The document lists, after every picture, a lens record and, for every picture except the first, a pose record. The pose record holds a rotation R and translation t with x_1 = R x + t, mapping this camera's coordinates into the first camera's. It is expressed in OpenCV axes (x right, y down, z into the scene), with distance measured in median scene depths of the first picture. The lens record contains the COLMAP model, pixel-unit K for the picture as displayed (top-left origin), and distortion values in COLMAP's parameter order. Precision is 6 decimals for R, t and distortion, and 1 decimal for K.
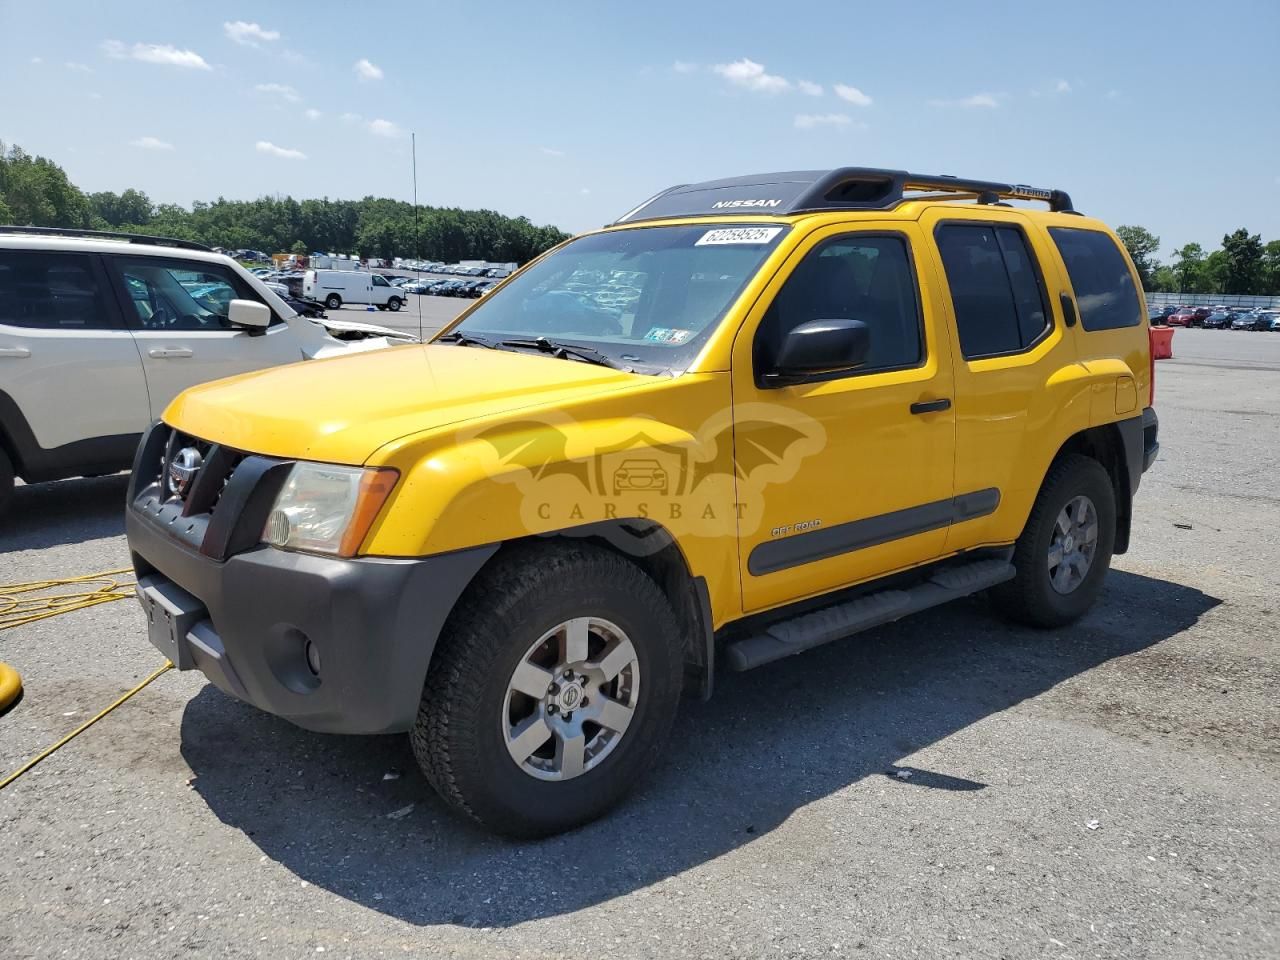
lens RADIAL K [[1133.9, 0, 640.0], [0, 1133.9, 480.0], [0, 0, 1]] dist [0.007144, -0.001045]
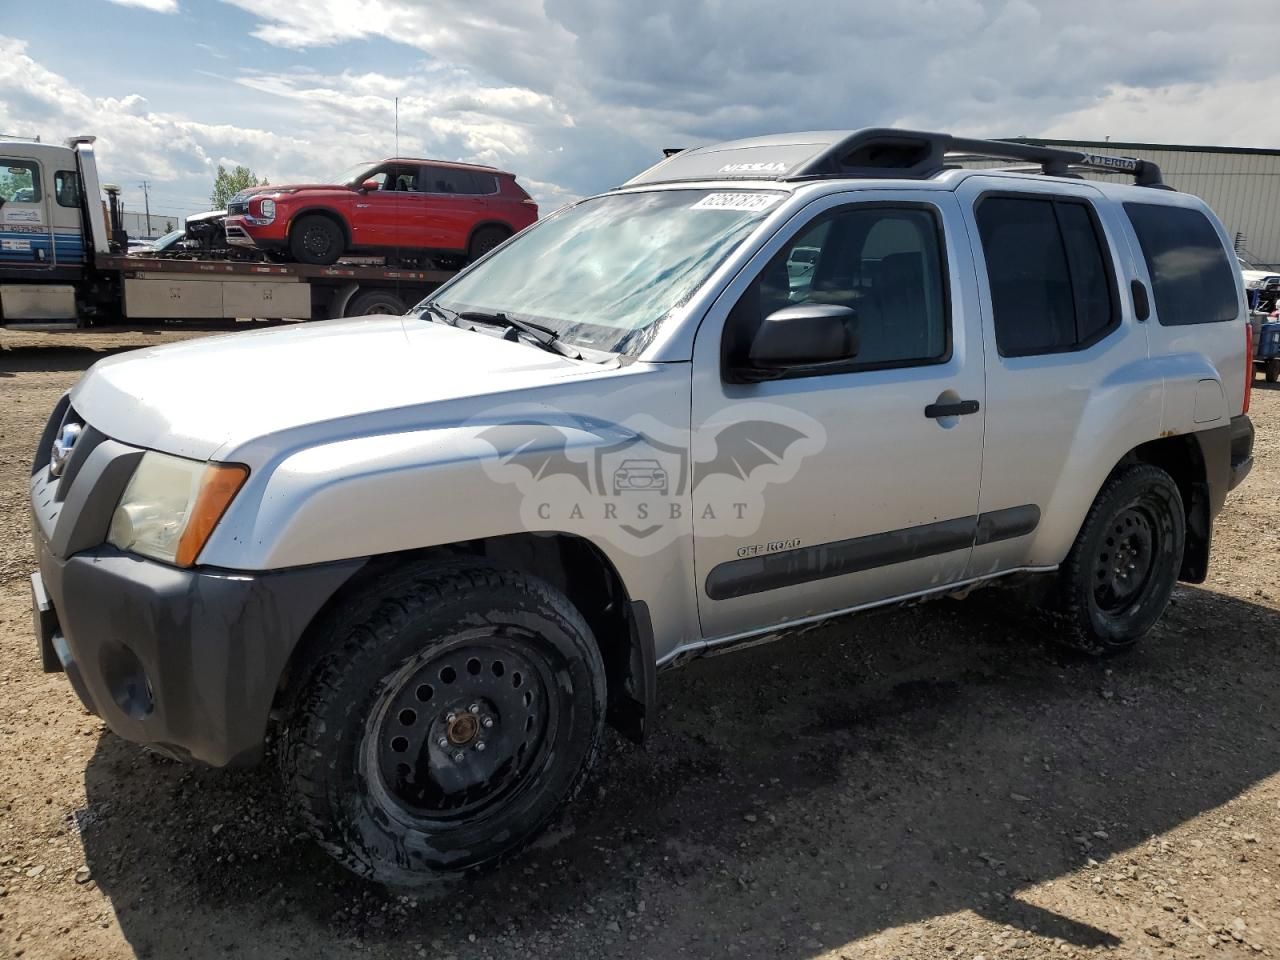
lens RADIAL K [[1133.9, 0, 640.0], [0, 1133.9, 480.0], [0, 0, 1]] dist [0.007144, -0.001045]
pose [[0.993828, 0.047845, -0.100083, 0.110444], [-0.045300, 0.998593, 0.027549, -0.024218], [0.101260, -0.022846, 0.994598, 0.121479]]
